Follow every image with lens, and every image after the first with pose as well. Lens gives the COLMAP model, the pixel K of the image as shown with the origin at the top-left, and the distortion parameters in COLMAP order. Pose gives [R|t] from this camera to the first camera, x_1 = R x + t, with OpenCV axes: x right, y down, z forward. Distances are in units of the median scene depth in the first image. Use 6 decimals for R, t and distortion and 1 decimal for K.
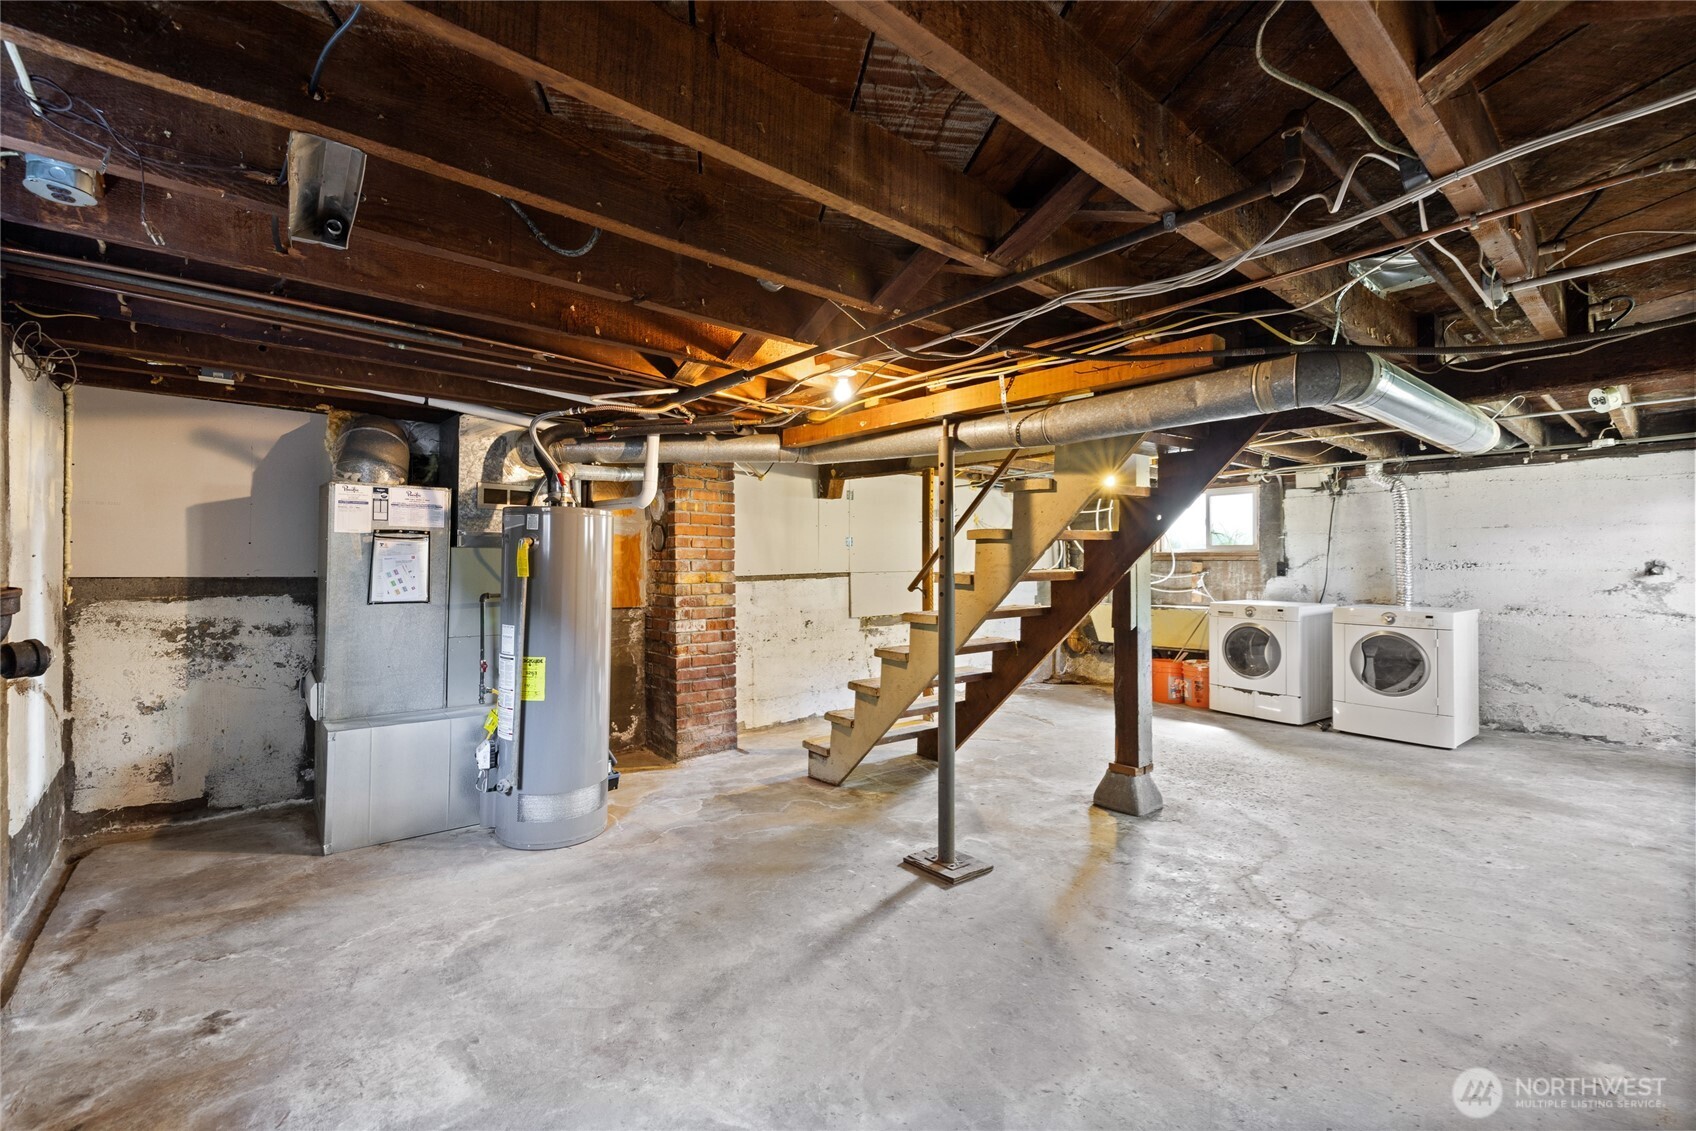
lens RADIAL K [[716.1, 0, 825.9], [0, 716.1, 558.7], [0, 0, 1]] dist [0.002277, -0.000094]
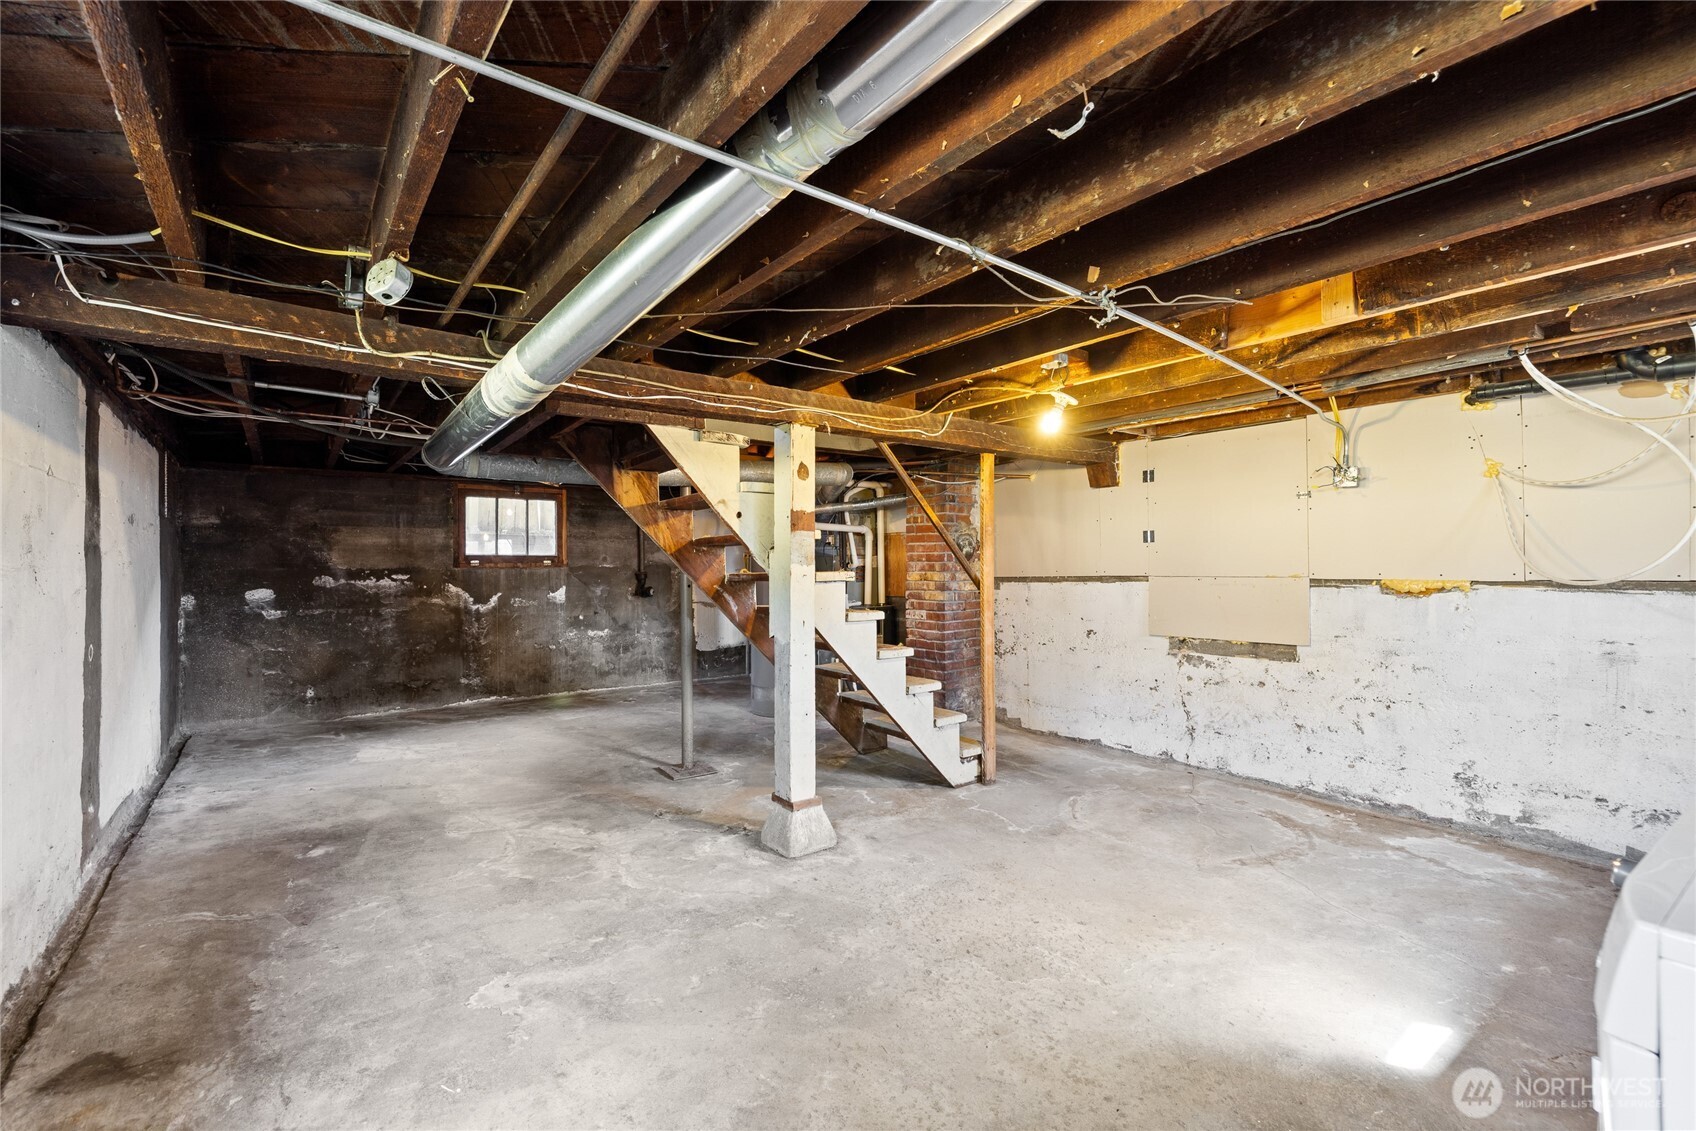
lens RADIAL K [[716.1, 0, 825.9], [0, 716.1, 558.7], [0, 0, 1]] dist [0.002277, -0.000094]
pose [[-0.054424, -0.006780, -0.998495, 1.117791], [0.011144, 0.999911, -0.007397, 0.003023], [0.998456, -0.011530, -0.054344, 0.937984]]
